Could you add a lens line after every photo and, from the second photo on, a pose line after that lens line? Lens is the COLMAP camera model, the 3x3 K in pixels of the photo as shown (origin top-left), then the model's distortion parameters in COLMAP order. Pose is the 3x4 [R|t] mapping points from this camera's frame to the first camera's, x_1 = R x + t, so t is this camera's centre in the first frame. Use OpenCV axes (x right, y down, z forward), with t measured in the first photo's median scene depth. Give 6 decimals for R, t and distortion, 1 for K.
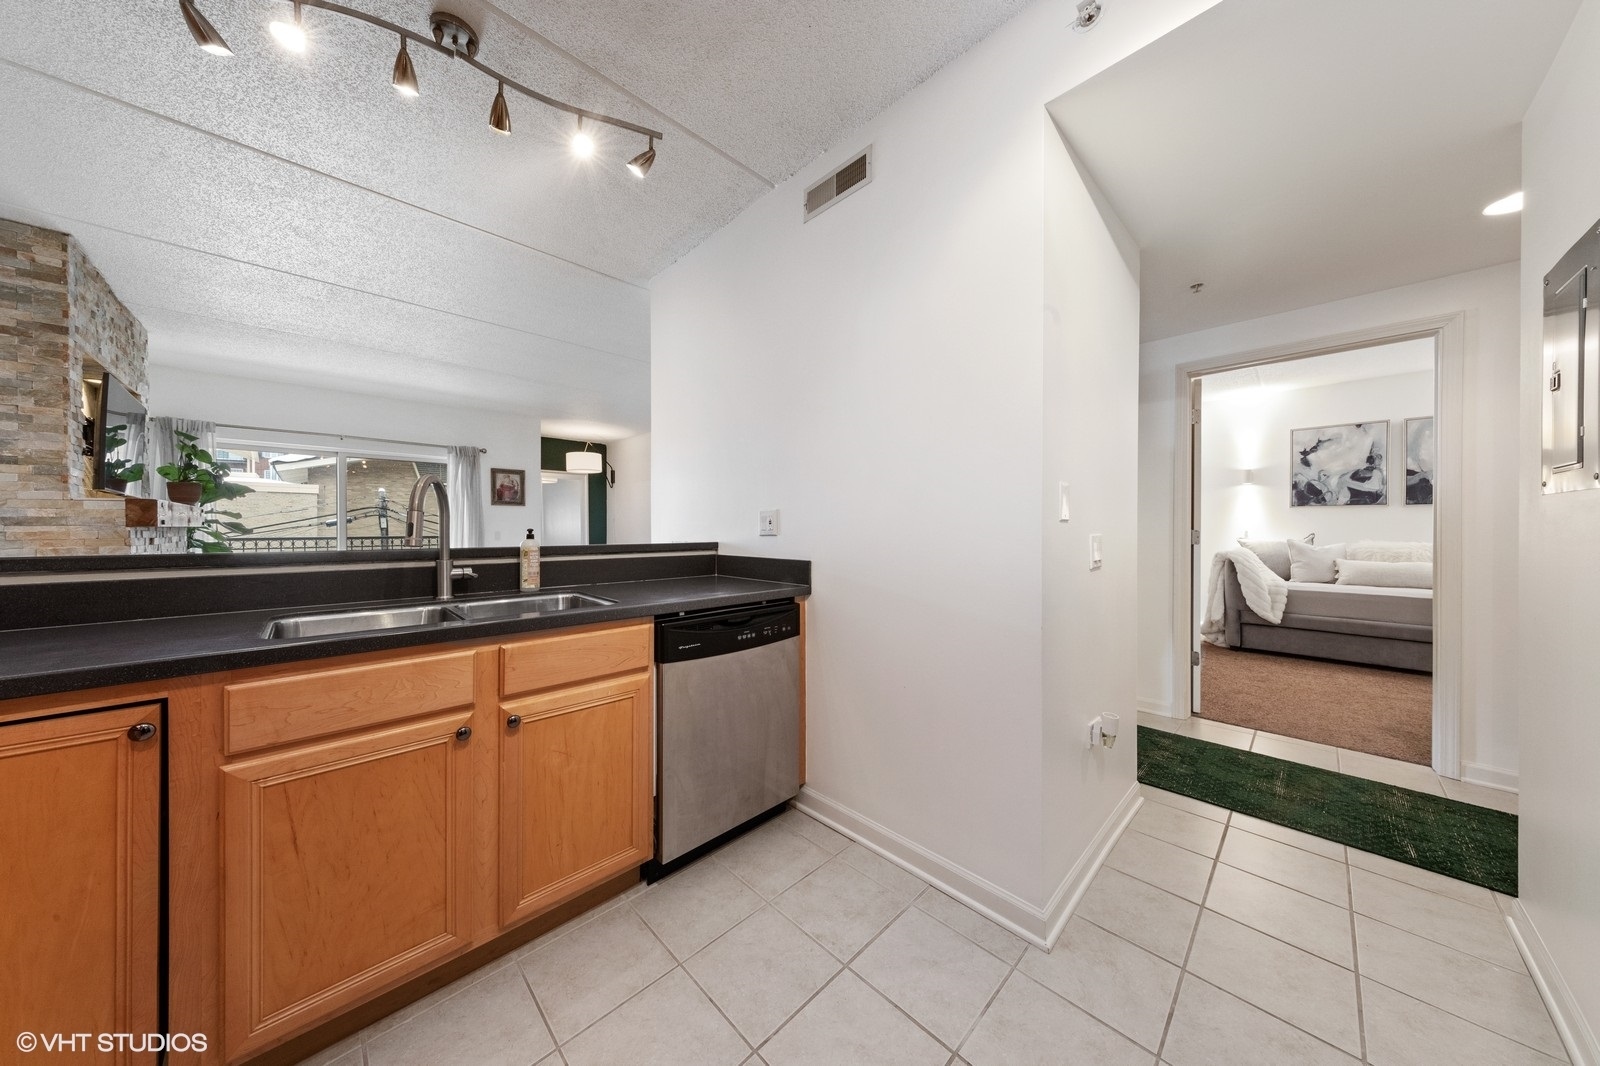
lens RADIAL K [[504.0, 0, 791.8], [0, 504.0, 530.4], [0, 0, 1]] dist [0.003186, -0.000686]
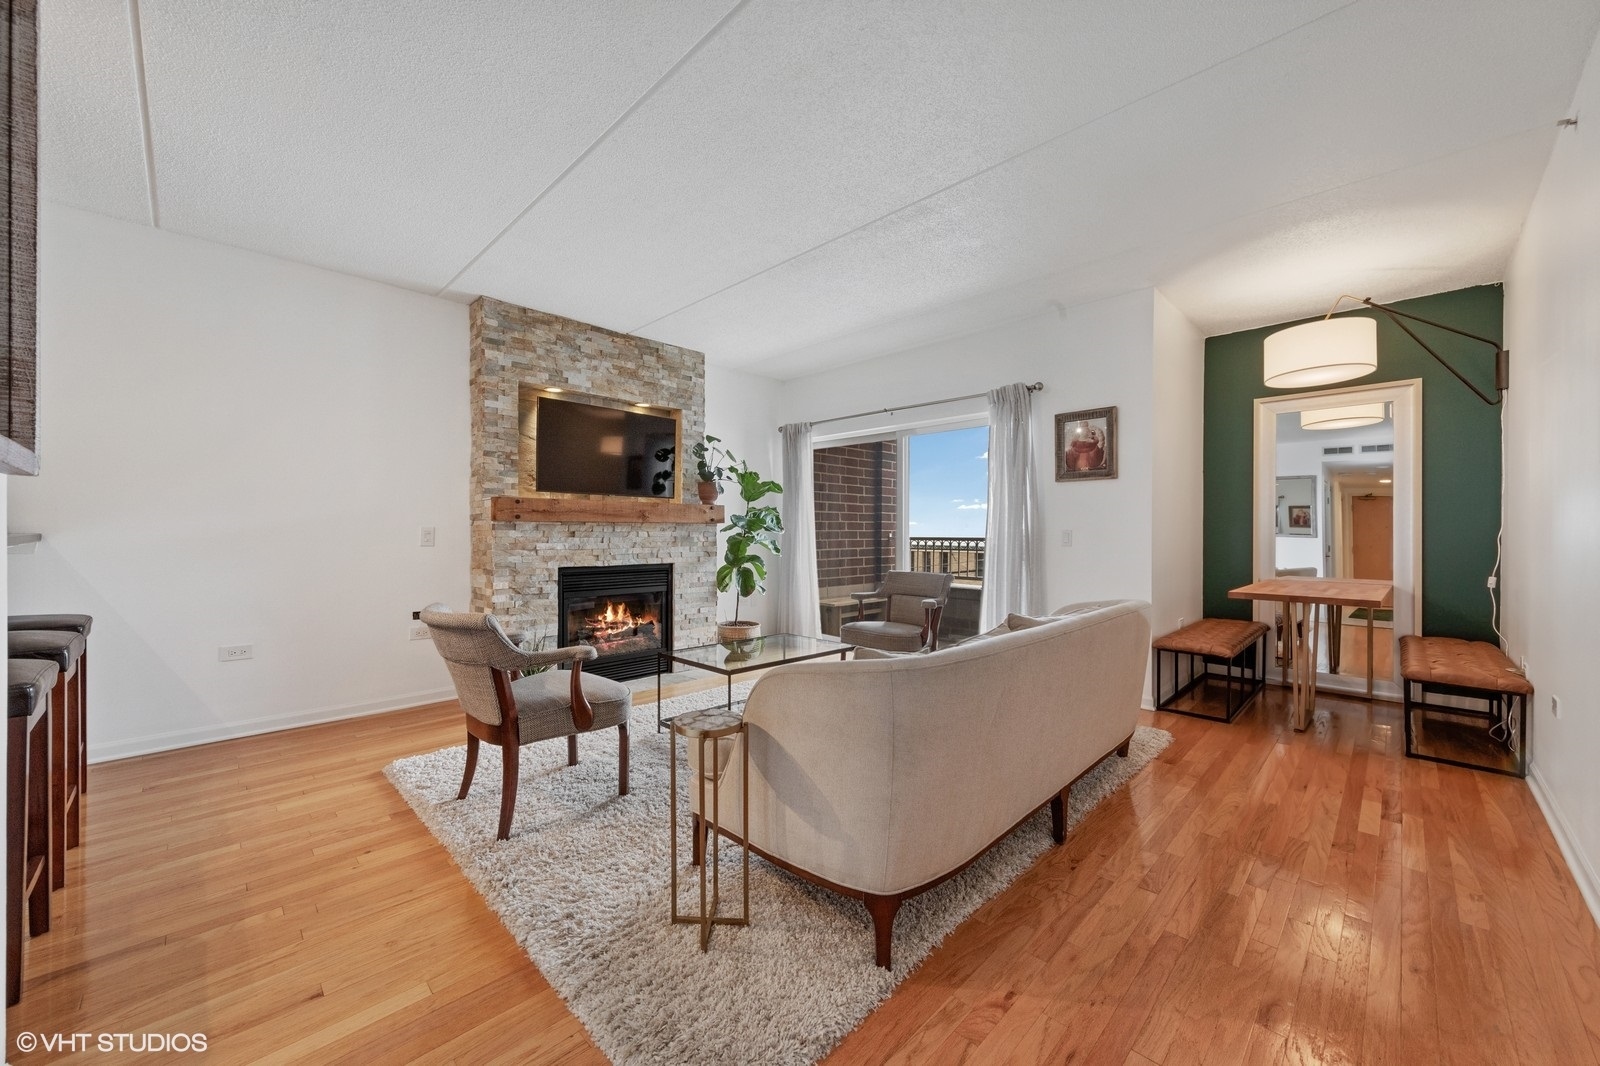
lens RADIAL K [[602.3, 0, 793.9], [0, 602.3, 540.2], [0, 0, 1]] dist [0.011427, 0.000003]
pose [[0.018705, 0.011810, -0.999755, 0.251055], [-0.006225, 0.999912, 0.011695, 0.030891], [0.999806, 0.006004, 0.018777, 3.055133]]
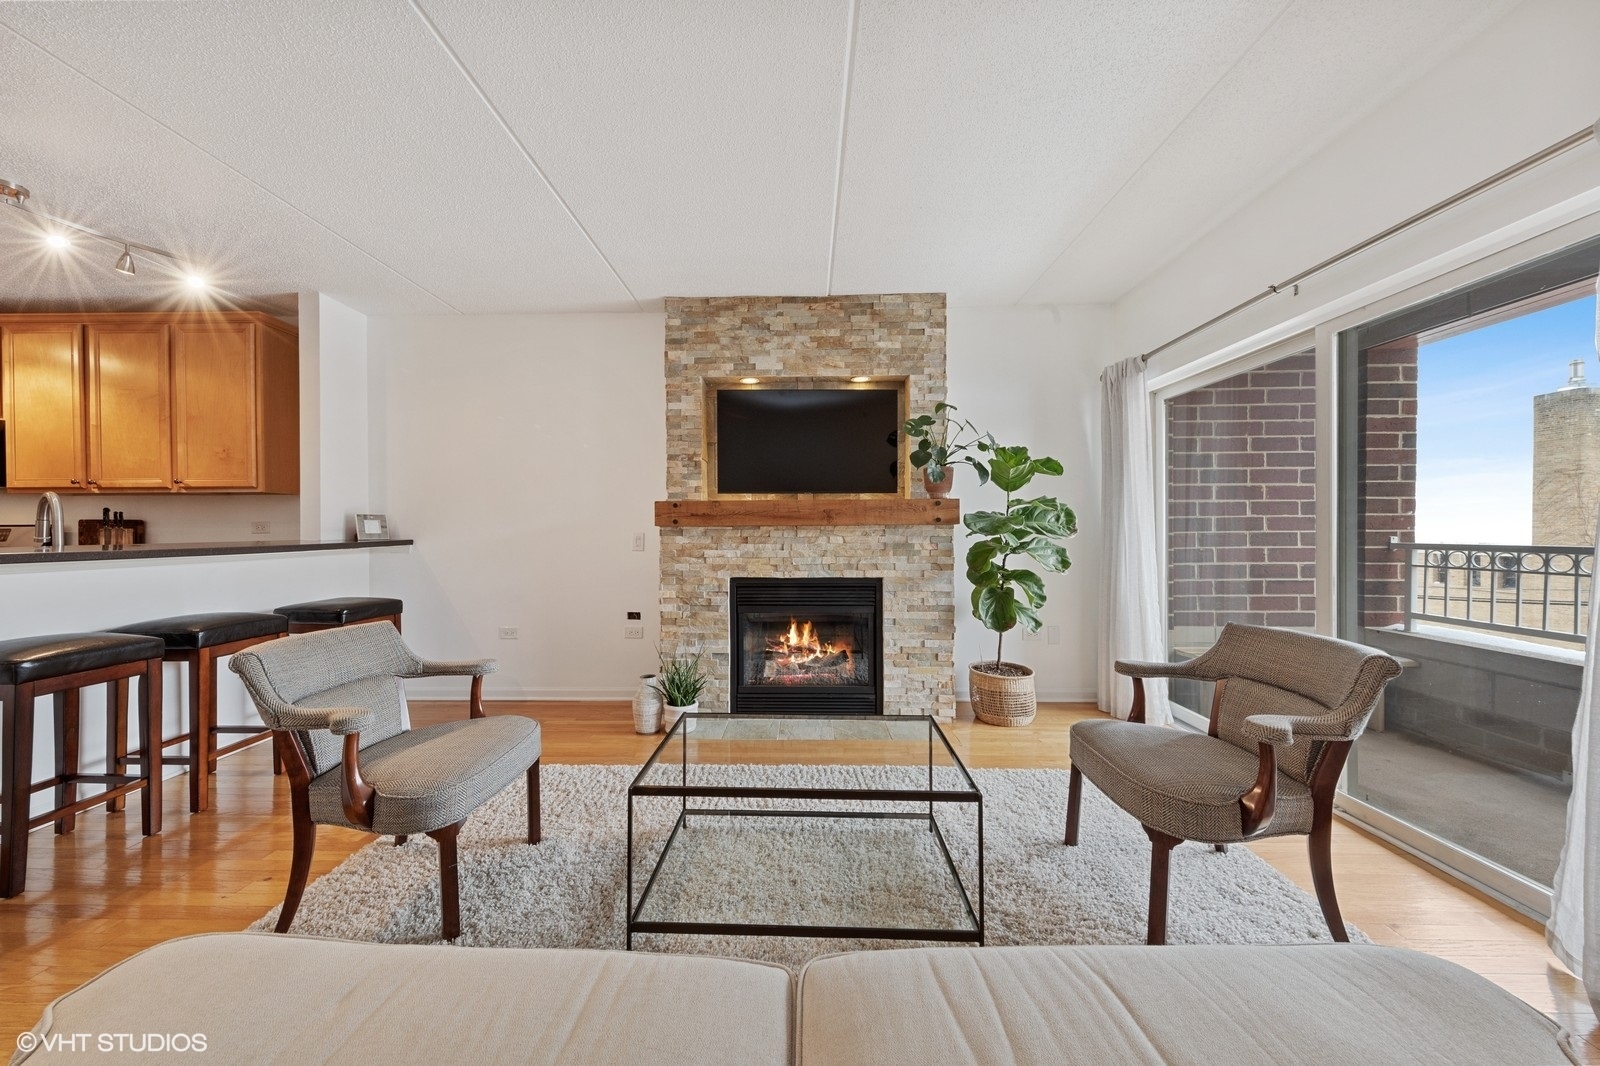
lens RADIAL K [[601.5, 0, 794.4], [0, 601.5, 537.0], [0, 0, 1]] dist [0.002913, 0.000332]
pose [[-0.711712, 0.002766, -0.702466, -1.018561], [0.000181, 0.999993, 0.003754, 0.019940], [0.702471, 0.002544, -0.711707, 3.974182]]
